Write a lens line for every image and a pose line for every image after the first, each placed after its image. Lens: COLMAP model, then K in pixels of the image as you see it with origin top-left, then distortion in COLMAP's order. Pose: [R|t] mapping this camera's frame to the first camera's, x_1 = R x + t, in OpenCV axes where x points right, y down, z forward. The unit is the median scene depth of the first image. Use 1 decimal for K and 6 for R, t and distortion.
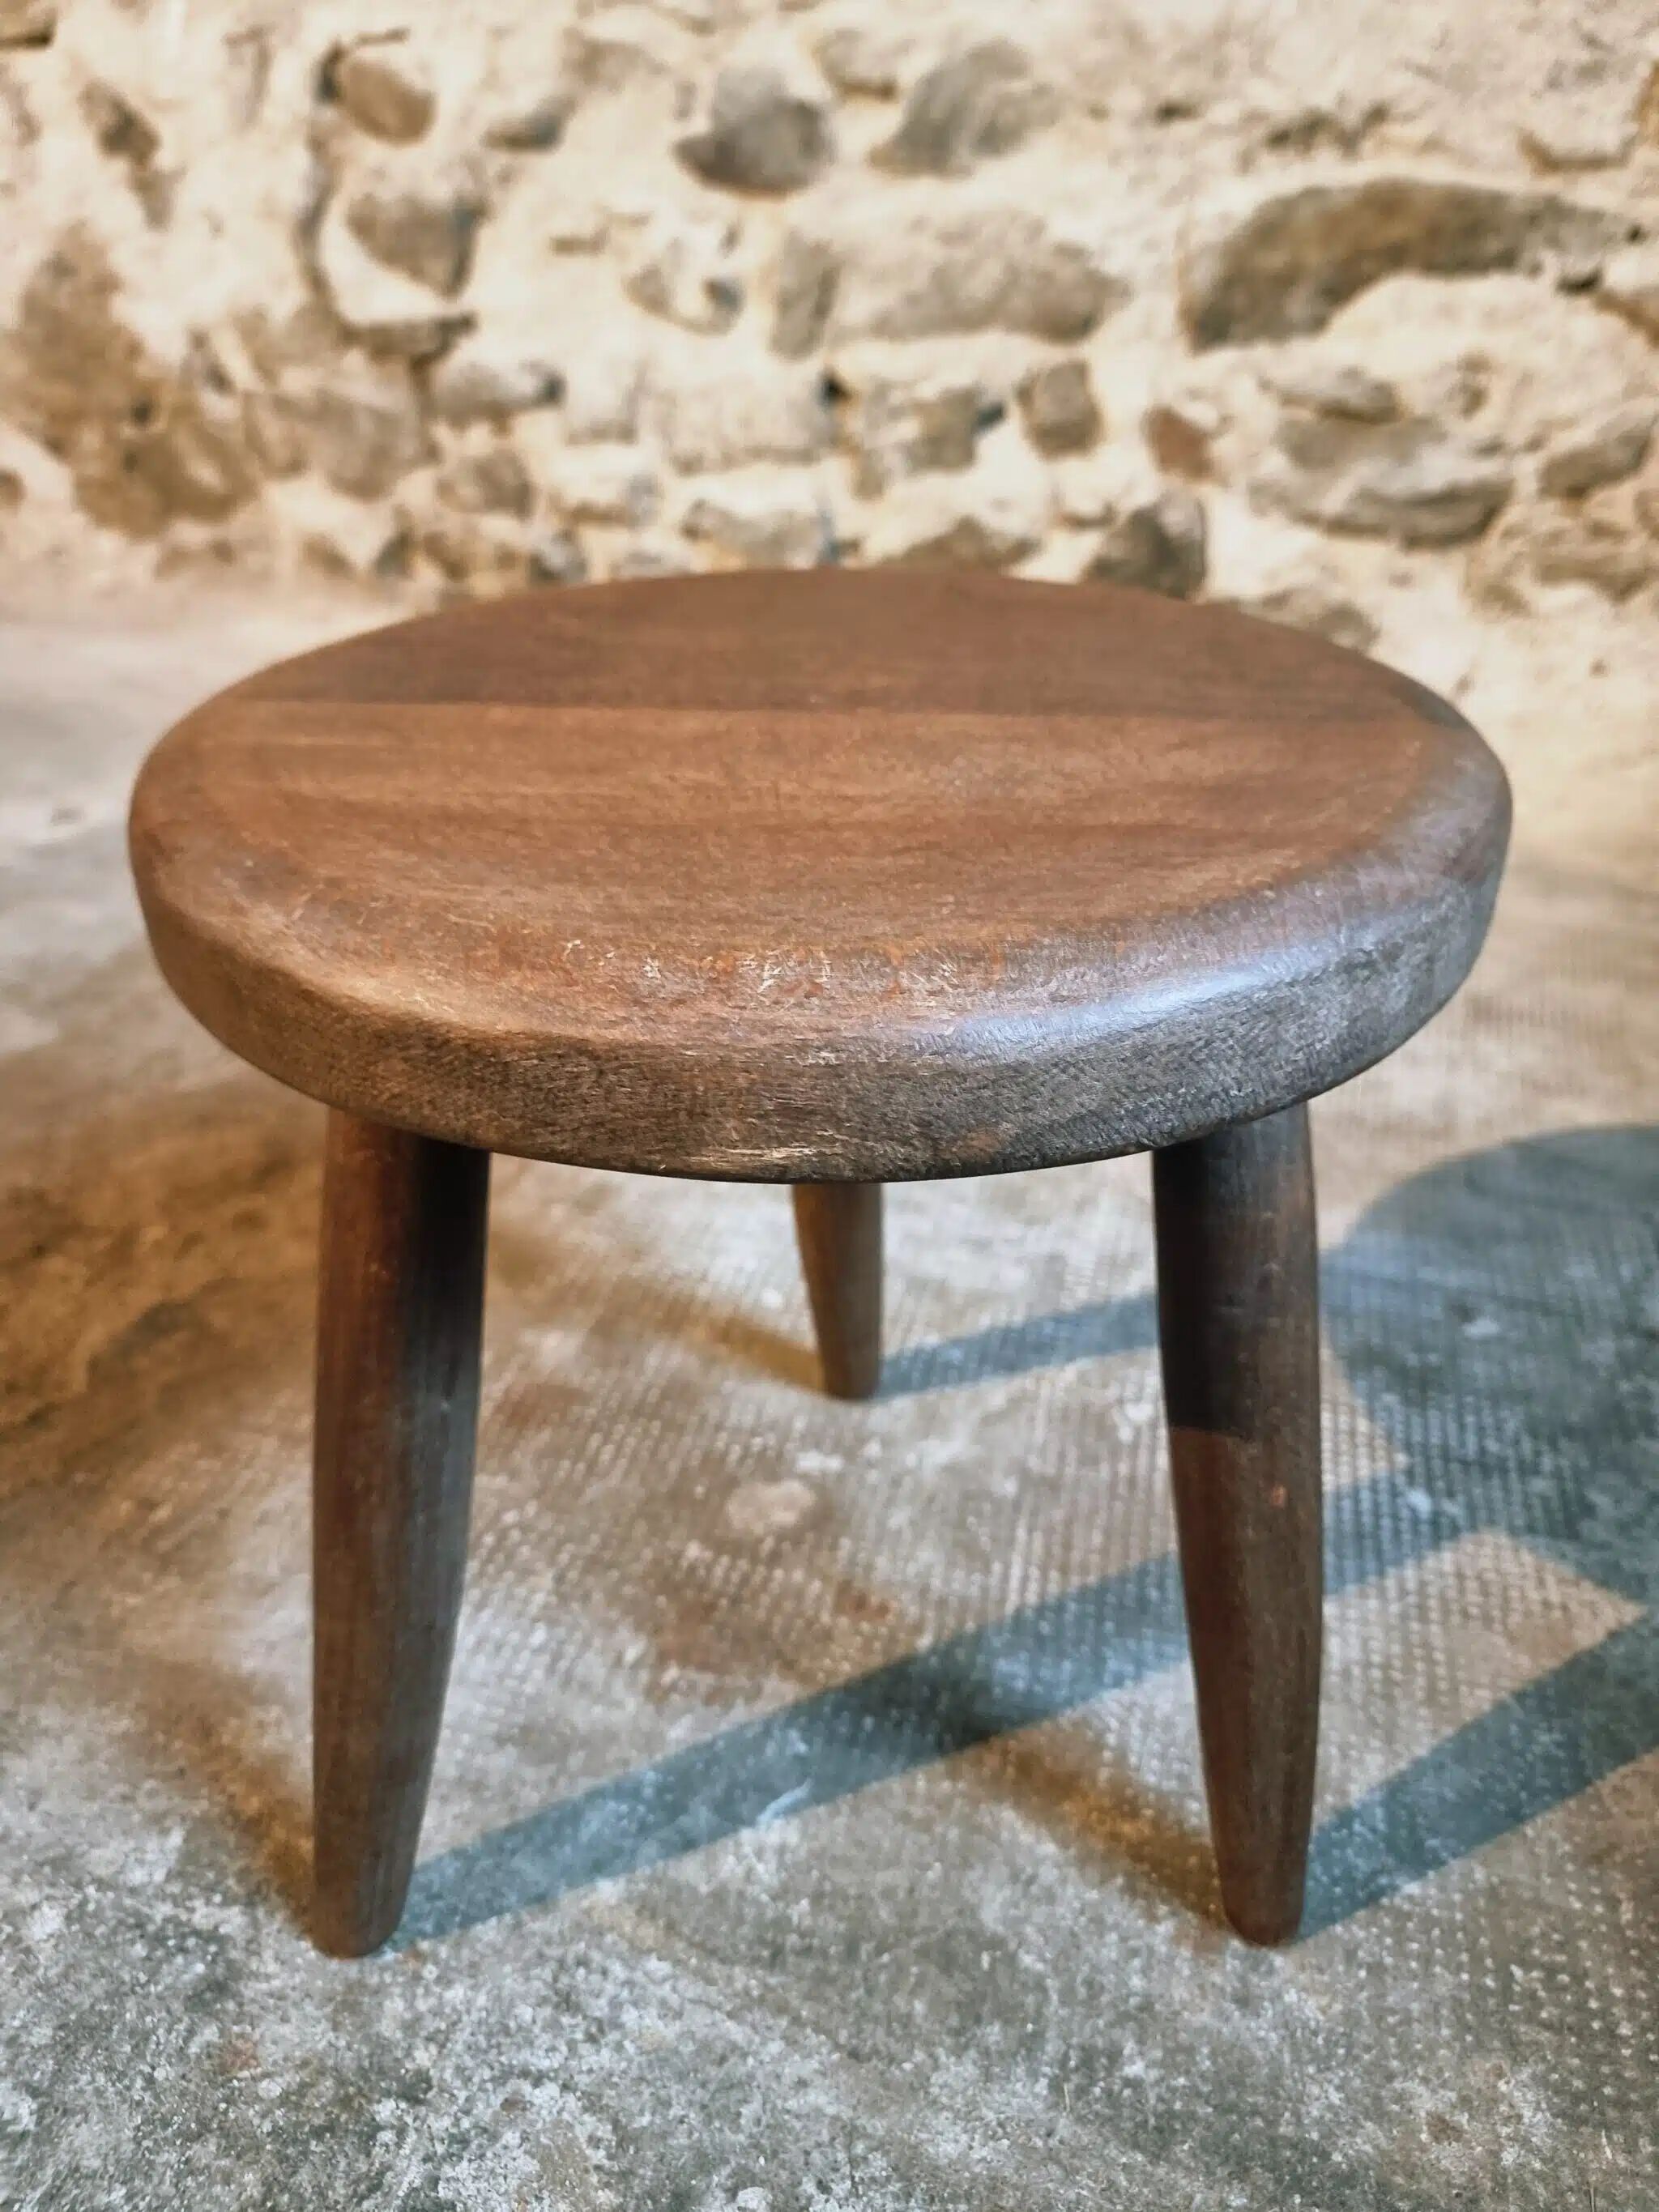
lens RADIAL K [[1602.5, 0, 841.9], [0, 1602.5, 1113.4], [0, 0, 1]] dist [0.044817, -0.063317]
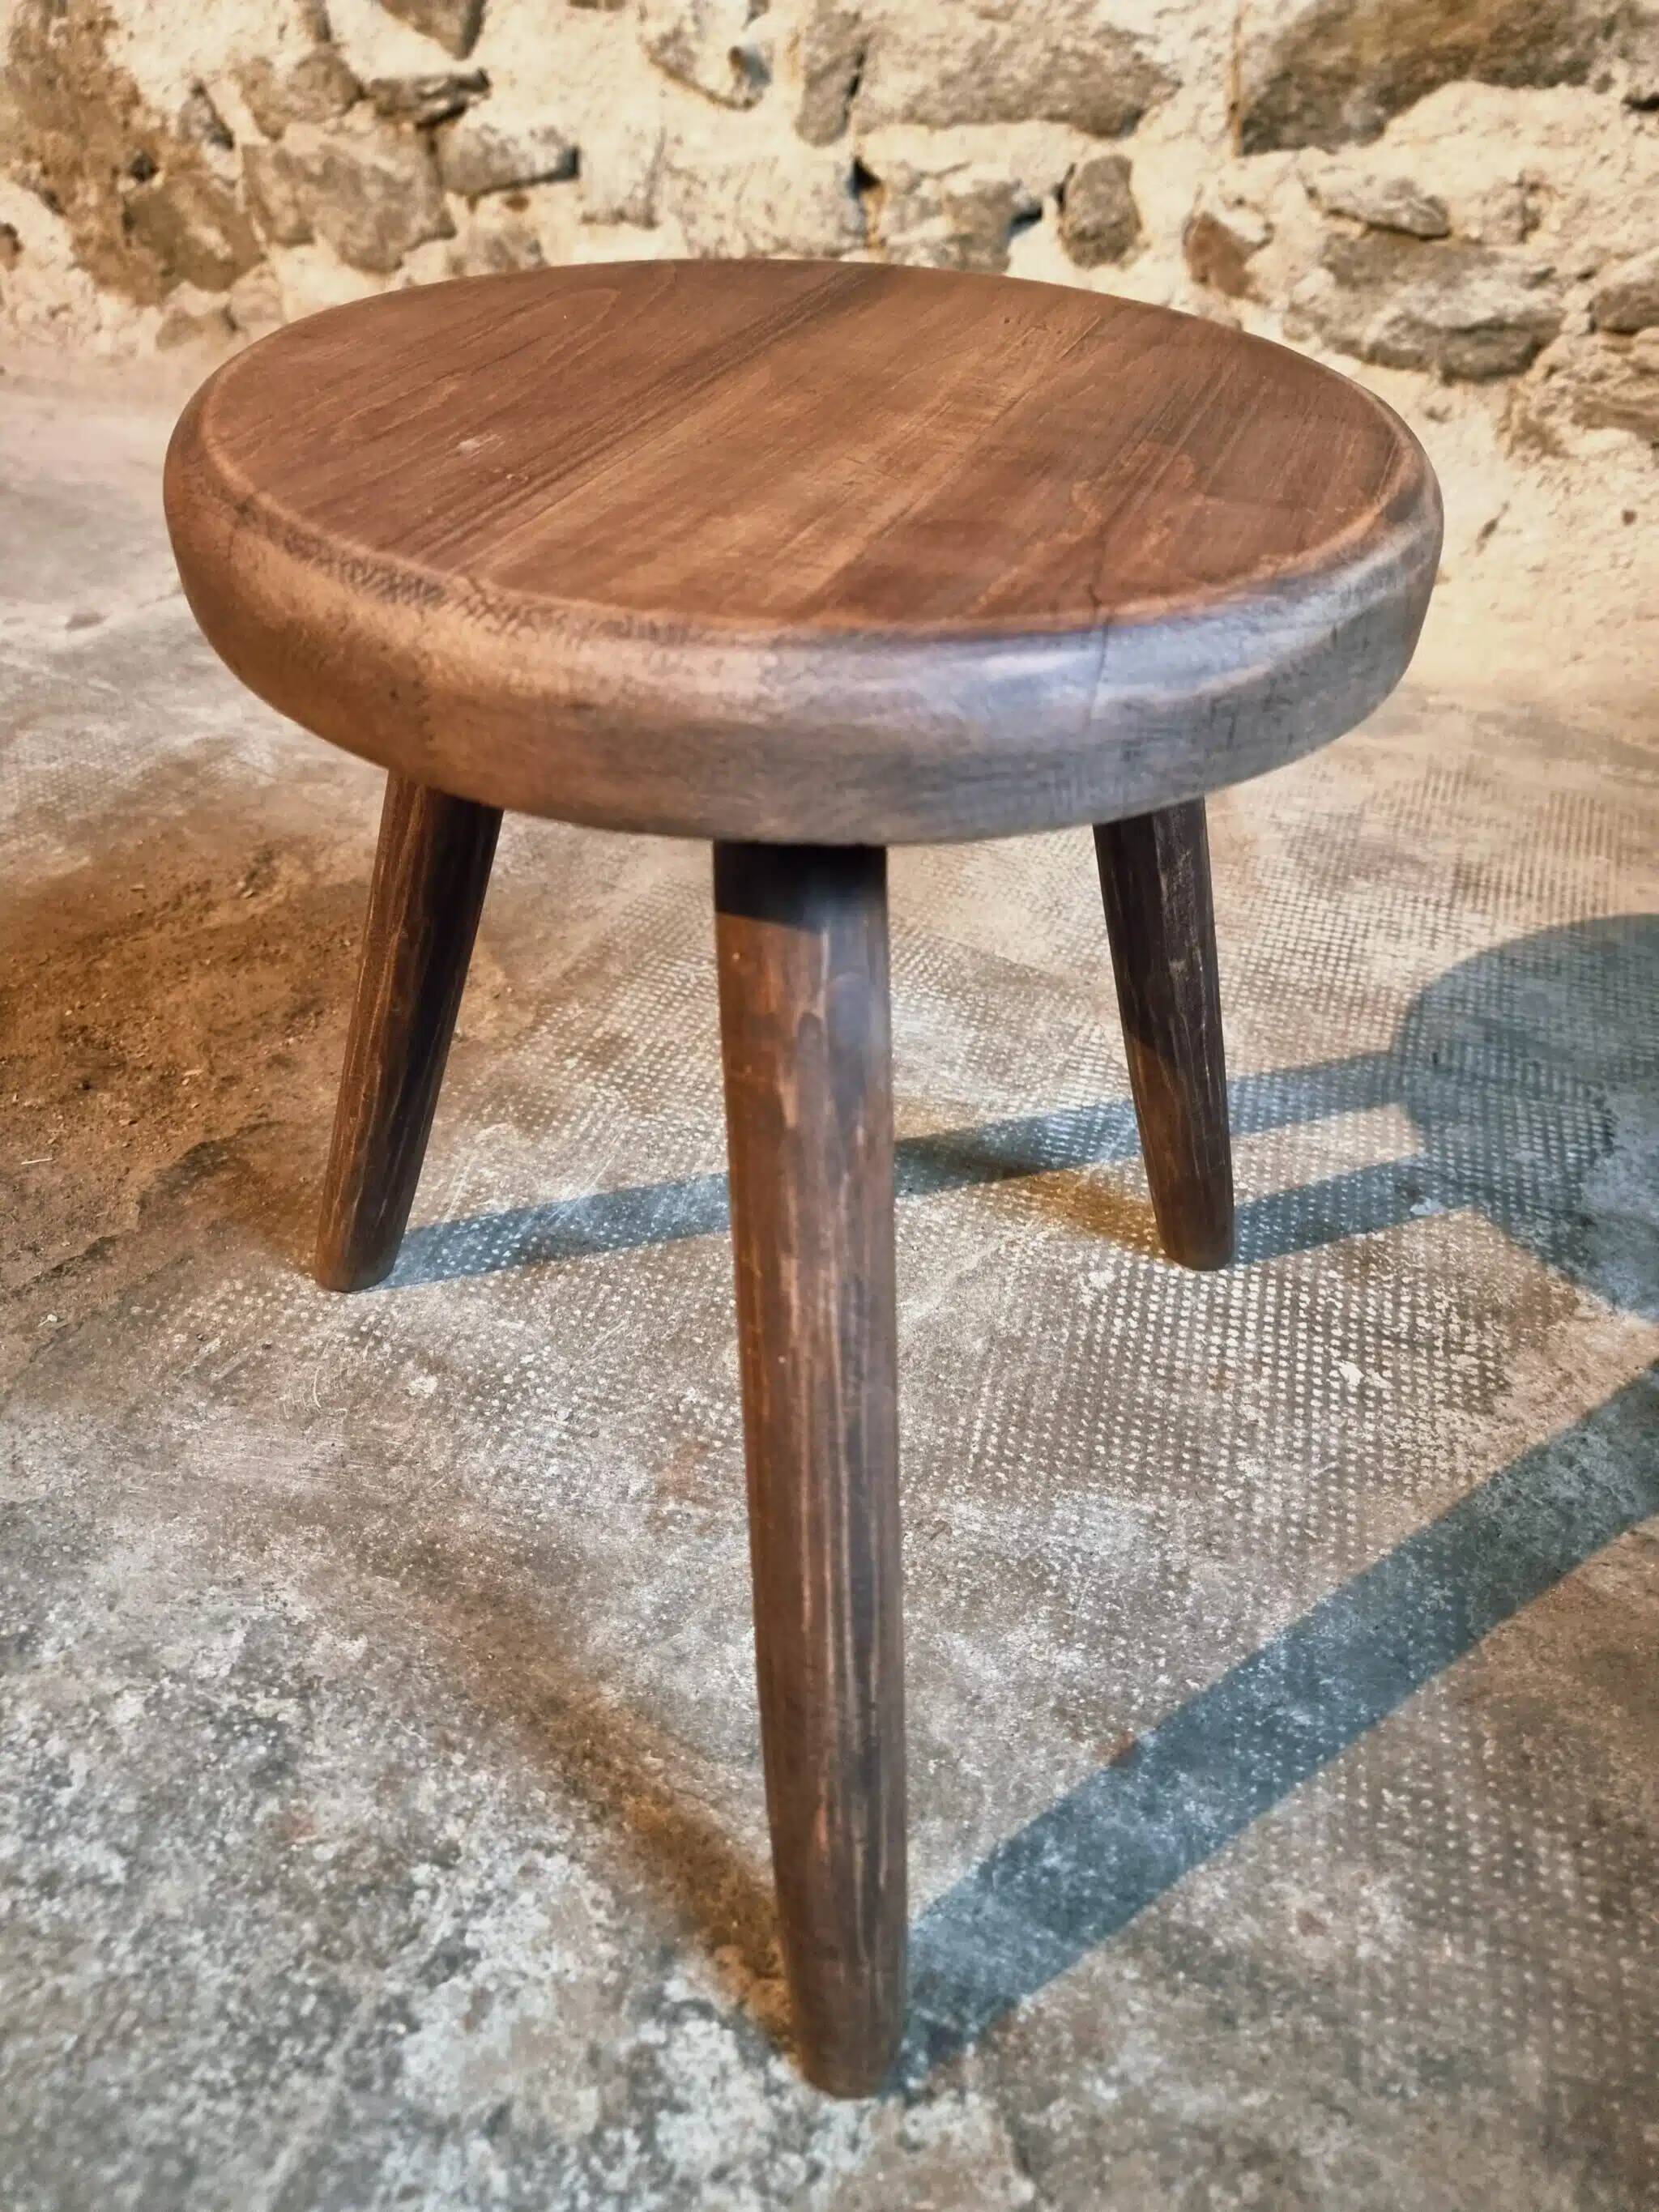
lens RADIAL K [[1569.2, 0, 832.4], [0, 1569.2, 1140.3], [0, 0, 1]] dist [0.053944, -0.055959]
pose [[0.999398, 0.033661, -0.008378, 0.010428], [-0.031869, 0.986378, 0.161377, -0.099193], [0.013696, -0.161013, 0.986857, -0.055472]]
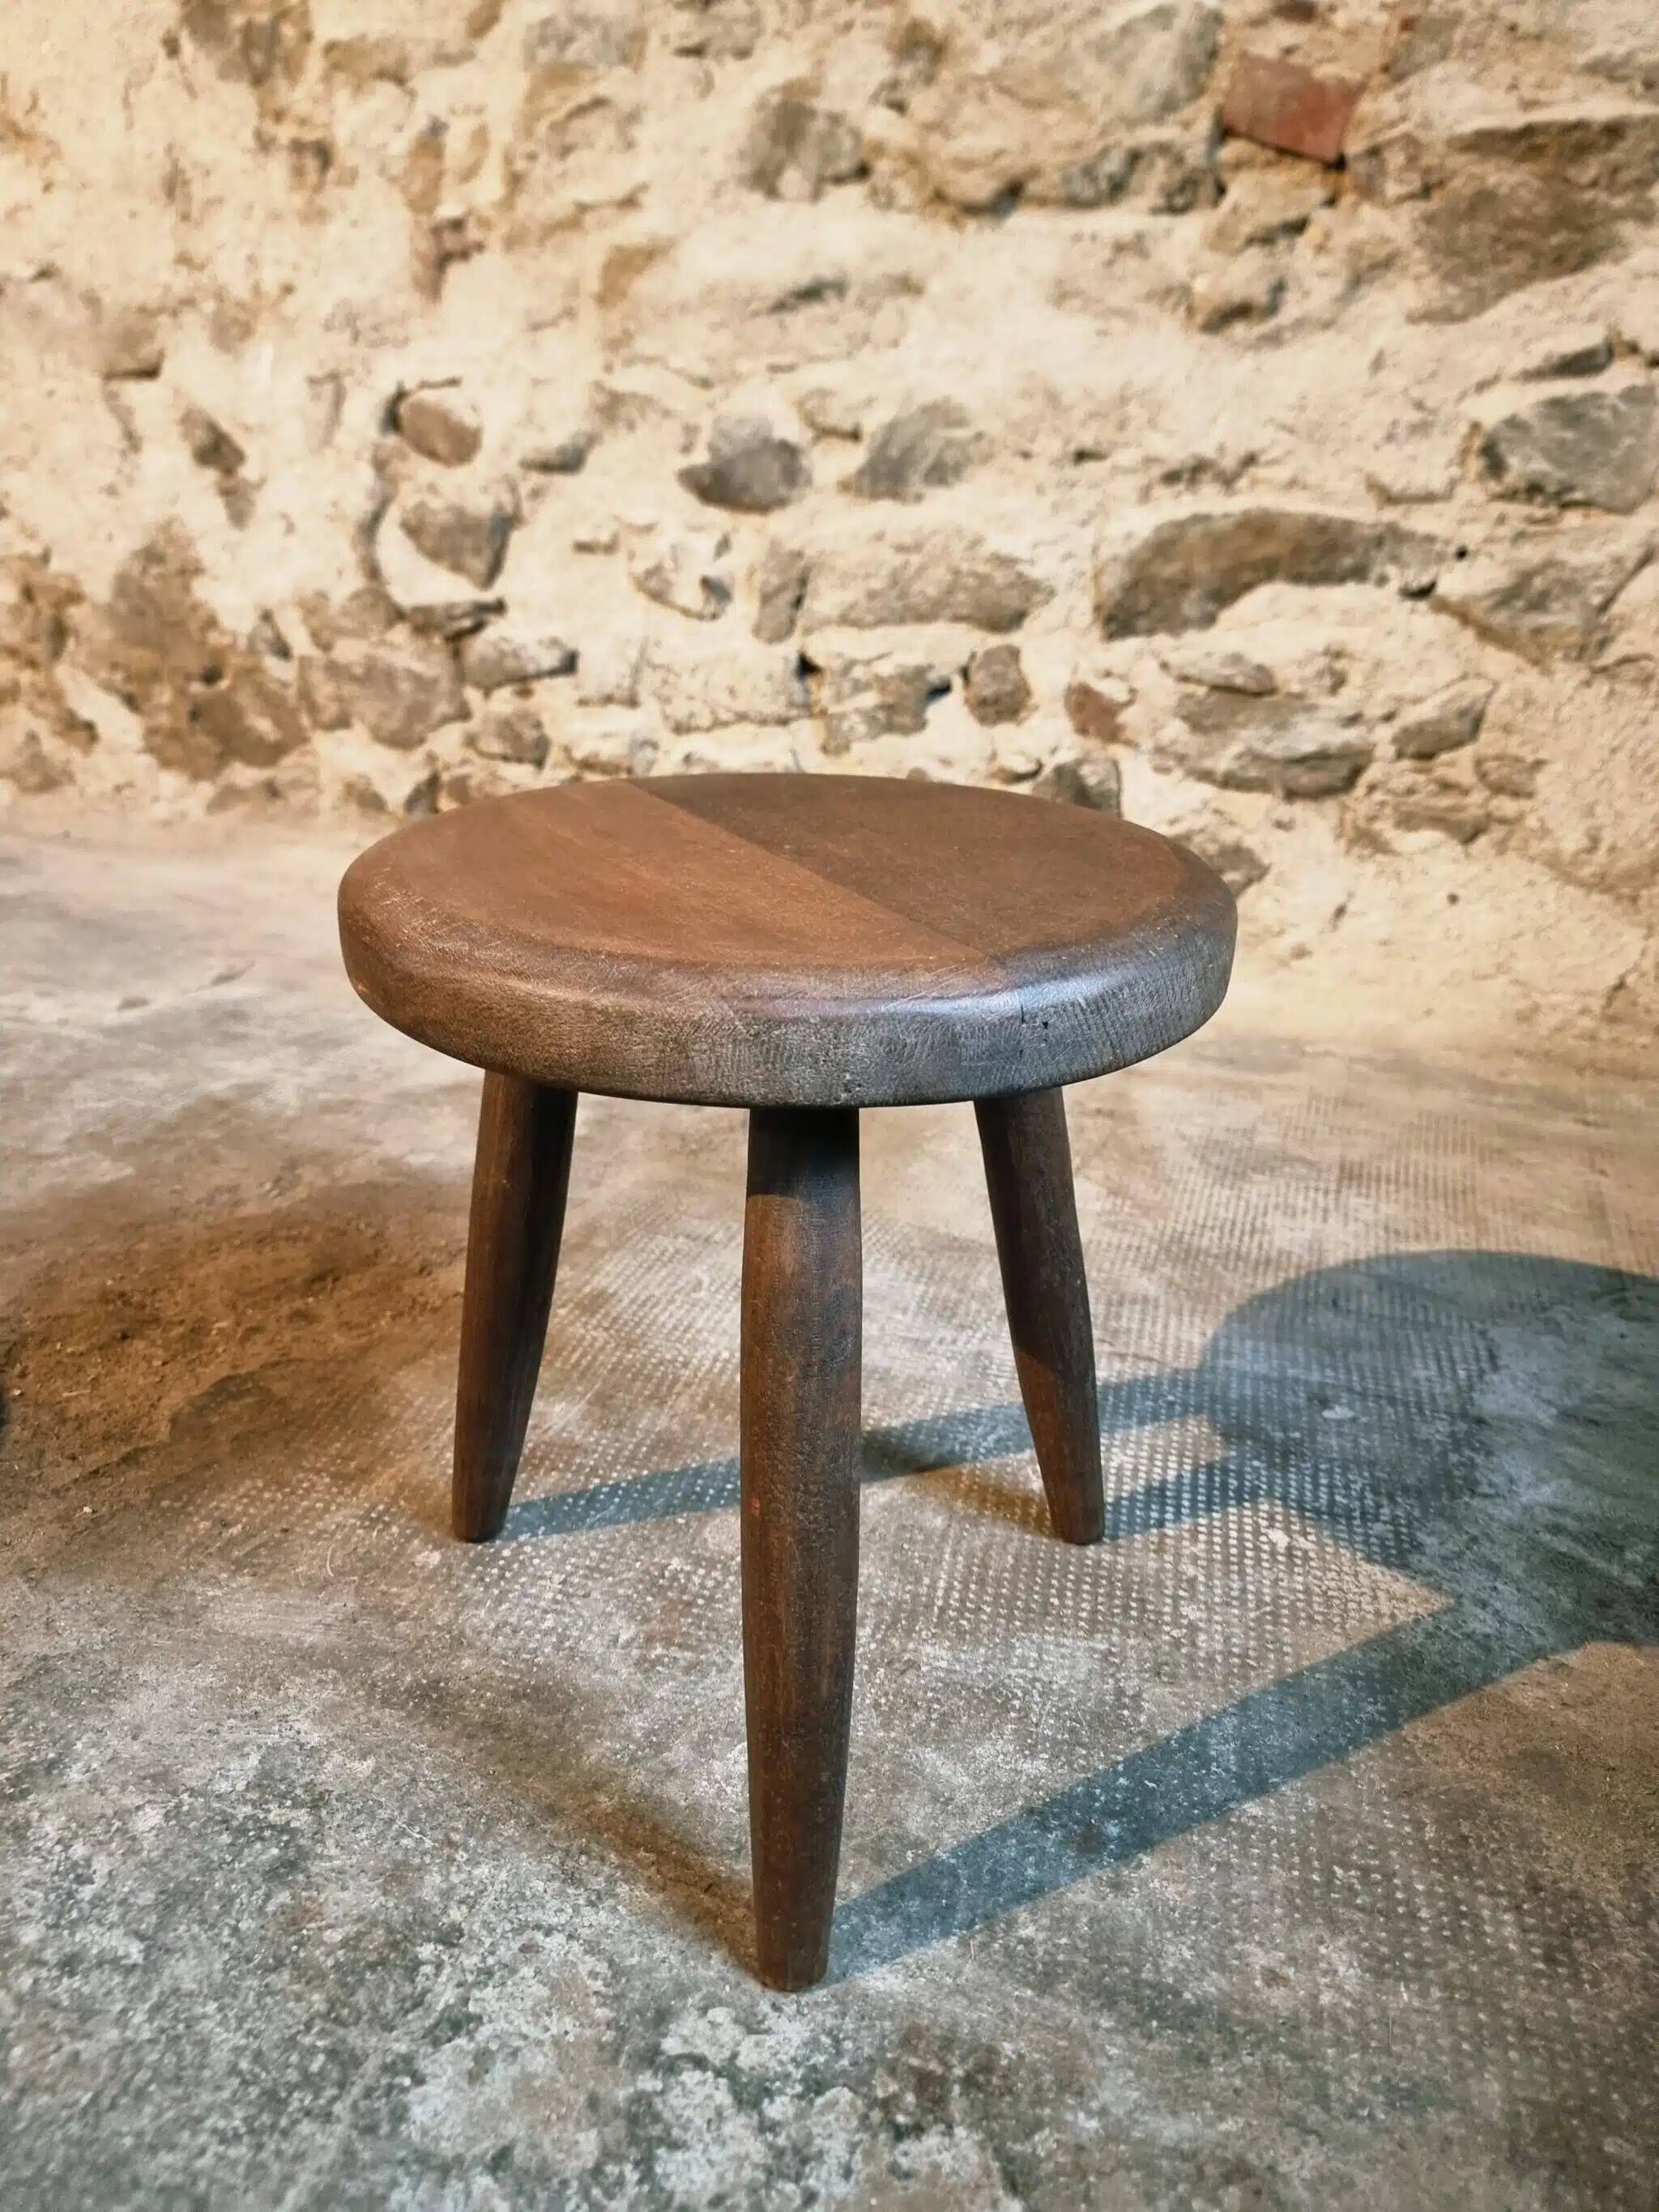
lens RADIAL K [[1576.9, 0, 808.0], [0, 1576.9, 1106.6], [0, 0, 1]] dist [0.042422, -0.029469]
pose [[0.999861, 0.016634, 0.001132, 0.000037], [-0.016265, 0.988115, -0.152855, 0.135315], [-0.003662, 0.152815, 0.988248, -0.276055]]
